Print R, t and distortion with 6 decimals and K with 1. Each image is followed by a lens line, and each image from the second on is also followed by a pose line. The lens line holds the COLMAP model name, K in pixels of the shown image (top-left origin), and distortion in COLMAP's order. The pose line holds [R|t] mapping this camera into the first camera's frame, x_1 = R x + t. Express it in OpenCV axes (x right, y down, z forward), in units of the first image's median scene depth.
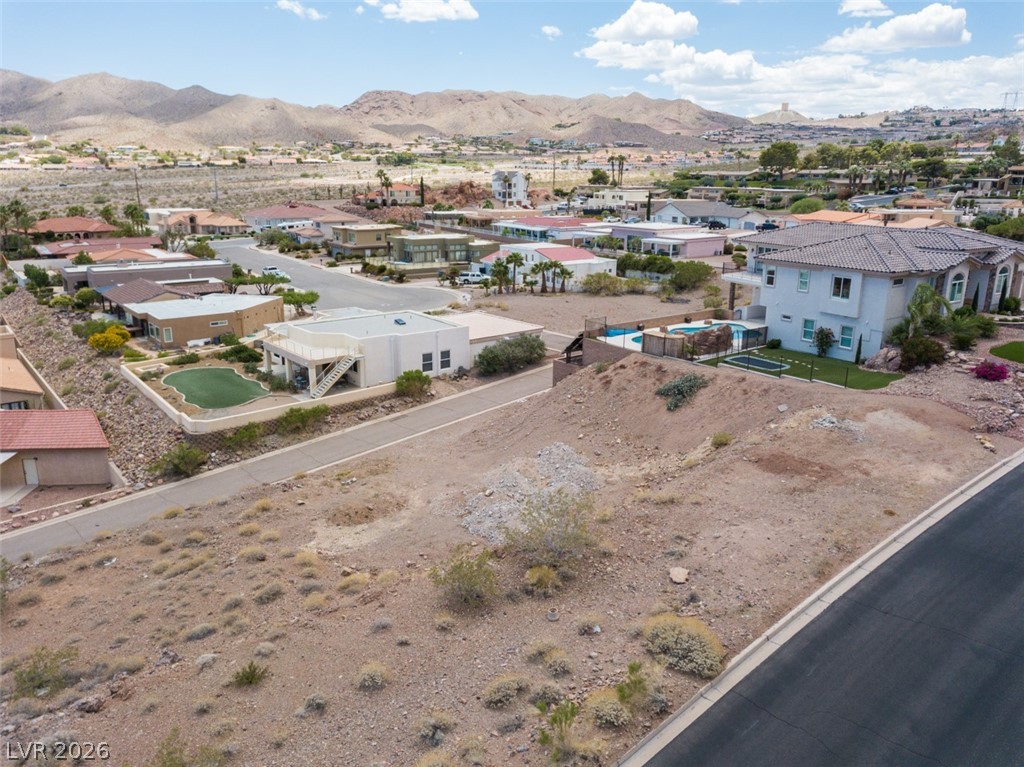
lens RADIAL K [[779.0, 0, 509.9], [0, 779.0, 382.9], [0, 0, 1]] dist [0.030066, -0.002419]
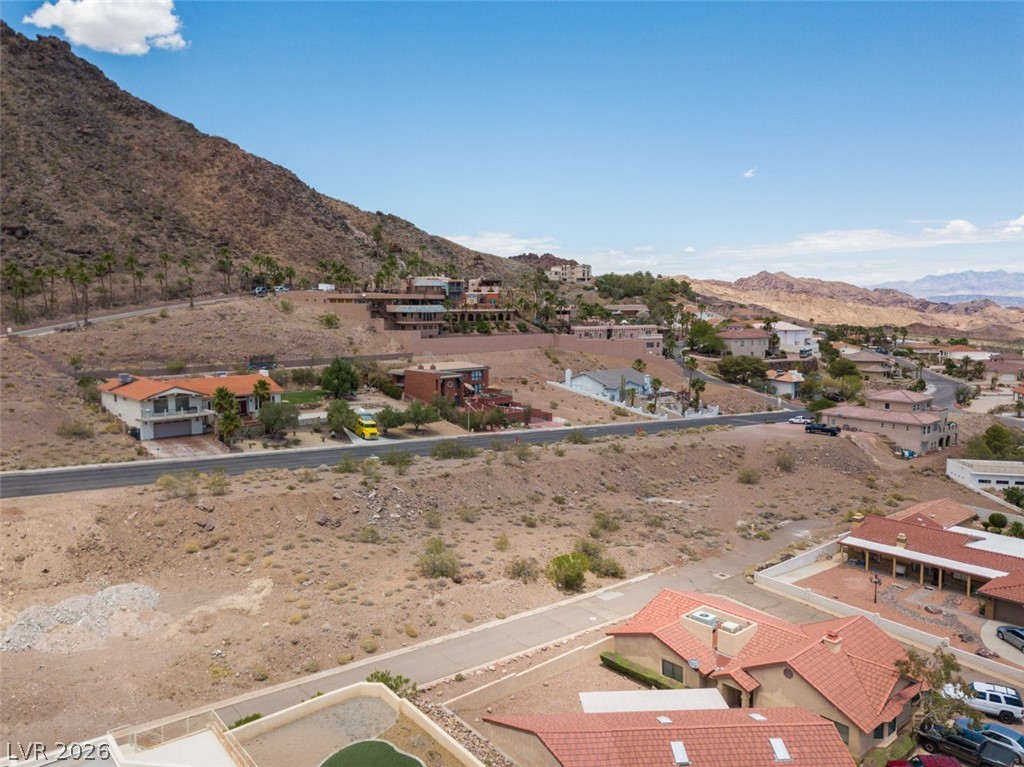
lens RADIAL K [[778.3, 0, 526.9], [0, 778.3, 340.2], [0, 0, 1]] dist [0.057947, -0.059189]
pose [[-0.999906, -0.010928, -0.008292, -0.450209], [-0.013001, 0.947828, 0.318518, -0.468432], [0.004379, 0.318596, -0.947880, 1.374936]]
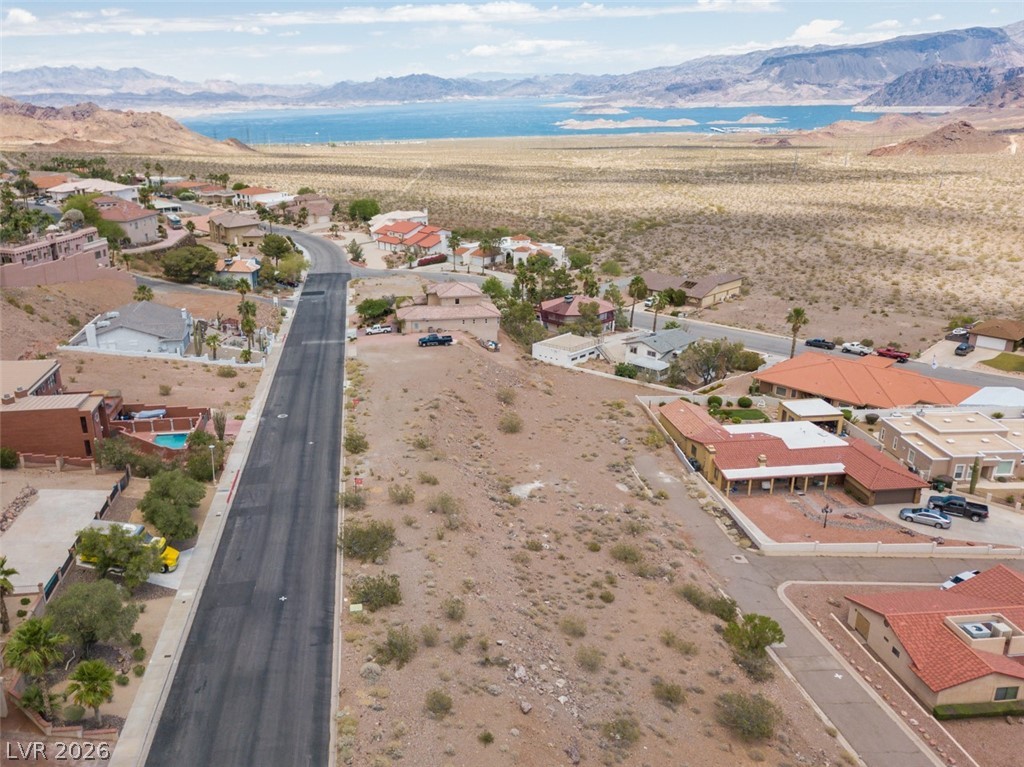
lens RADIAL K [[816.3, 0, 428.8], [0, 816.3, 381.5], [0, 0, 1]] dist [0.040454, -0.009104]
pose [[-0.610091, 0.267099, -0.745954, 0.387911], [-0.195546, 0.861587, 0.468434, -0.491092], [0.767822, 0.431656, -0.473416, 0.497277]]
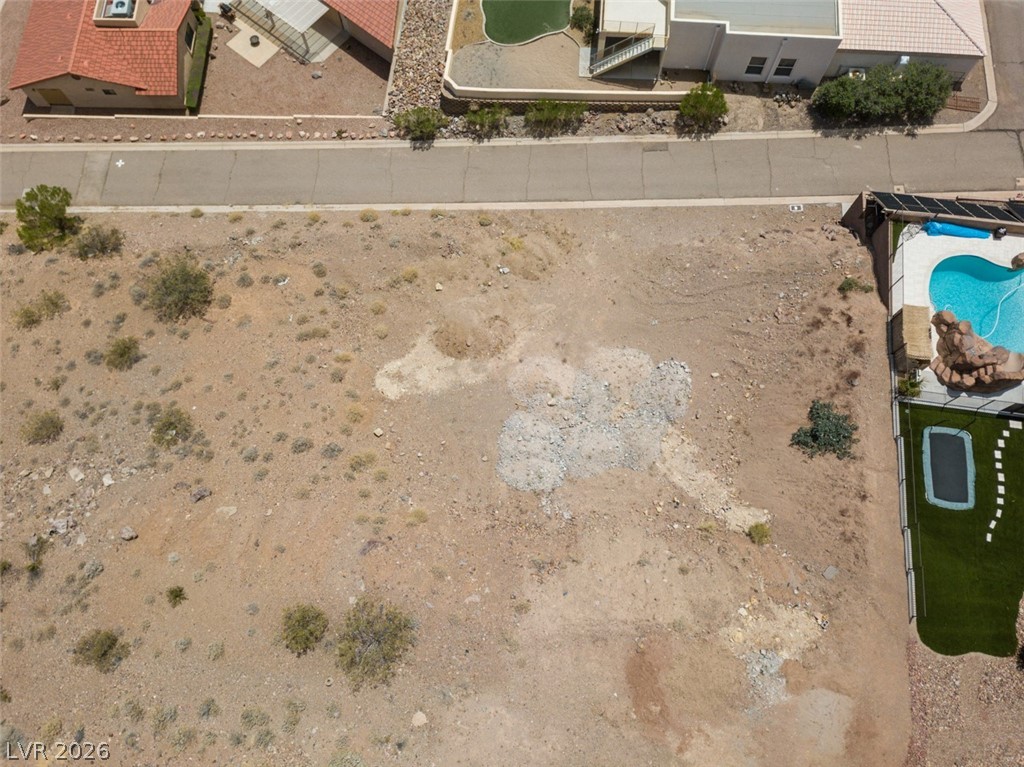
lens RADIAL K [[774.2, 0, 512.0], [0, 774.2, 383.5], [0, 0, 1]] dist [0.030292, -0.002047]
pose [[0.720321, 0.653079, -0.233721, 0.104601], [-0.168714, 0.491787, 0.854214, -0.494323], [0.672810, -0.575876, 0.464428, 0.315593]]
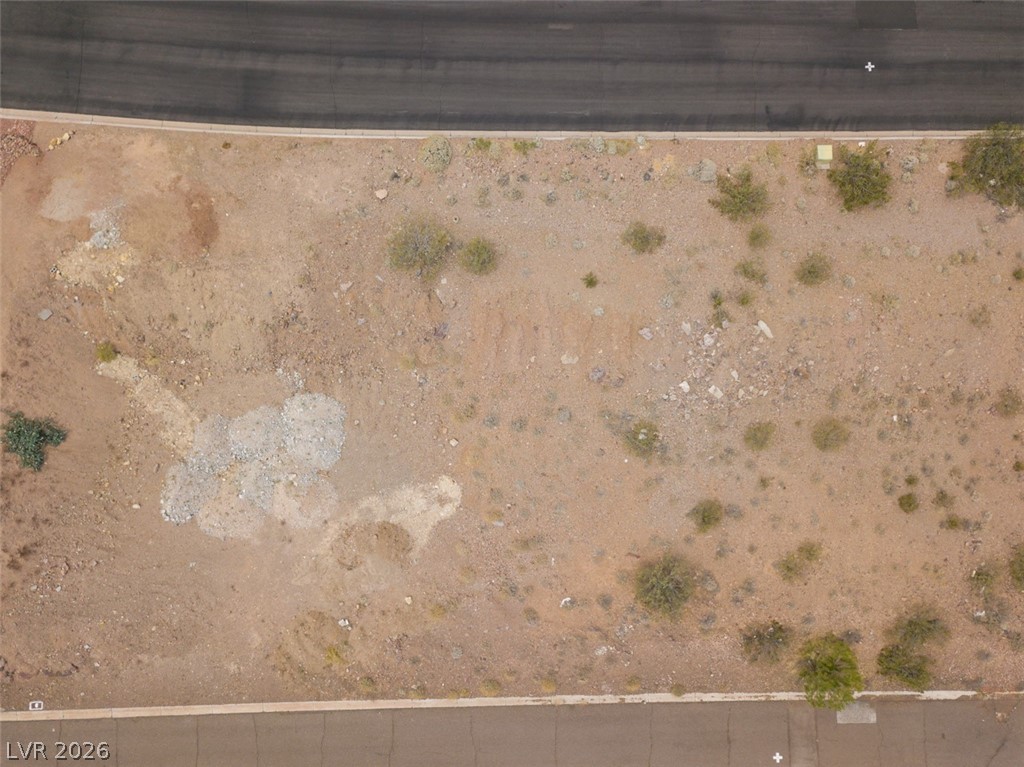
lens RADIAL K [[781.2, 0, 508.1], [0, 781.2, 360.6], [0, 0, 1]] dist [0.021977, 0.000812]
pose [[-0.744736, -0.662588, 0.079659, -0.156516], [0.182944, -0.087903, 0.979186, -0.587372], [-0.641794, 0.743808, 0.186681, 0.296450]]
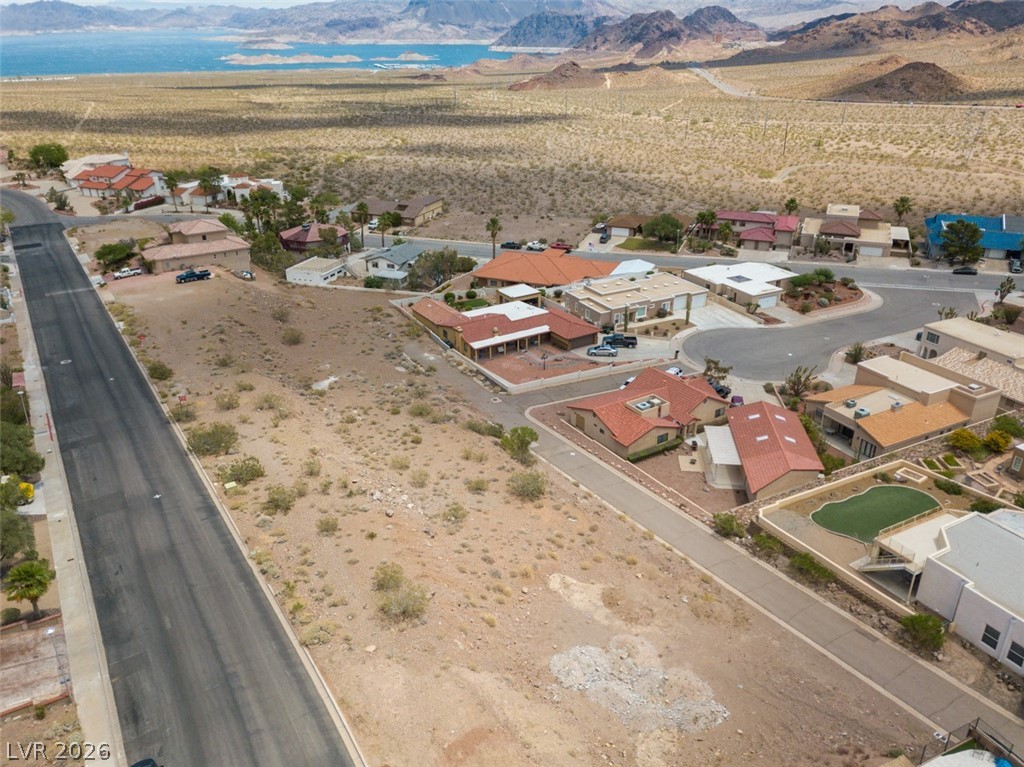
lens RADIAL K [[768.2, 0, 509.4], [0, 768.2, 378.6], [0, 0, 1]] dist [0.034175, -0.009098]
pose [[-0.178492, 0.404178, -0.897096, 0.640110], [-0.260165, 0.859902, 0.439185, -0.509577], [0.948923, 0.311784, -0.048333, 0.473760]]
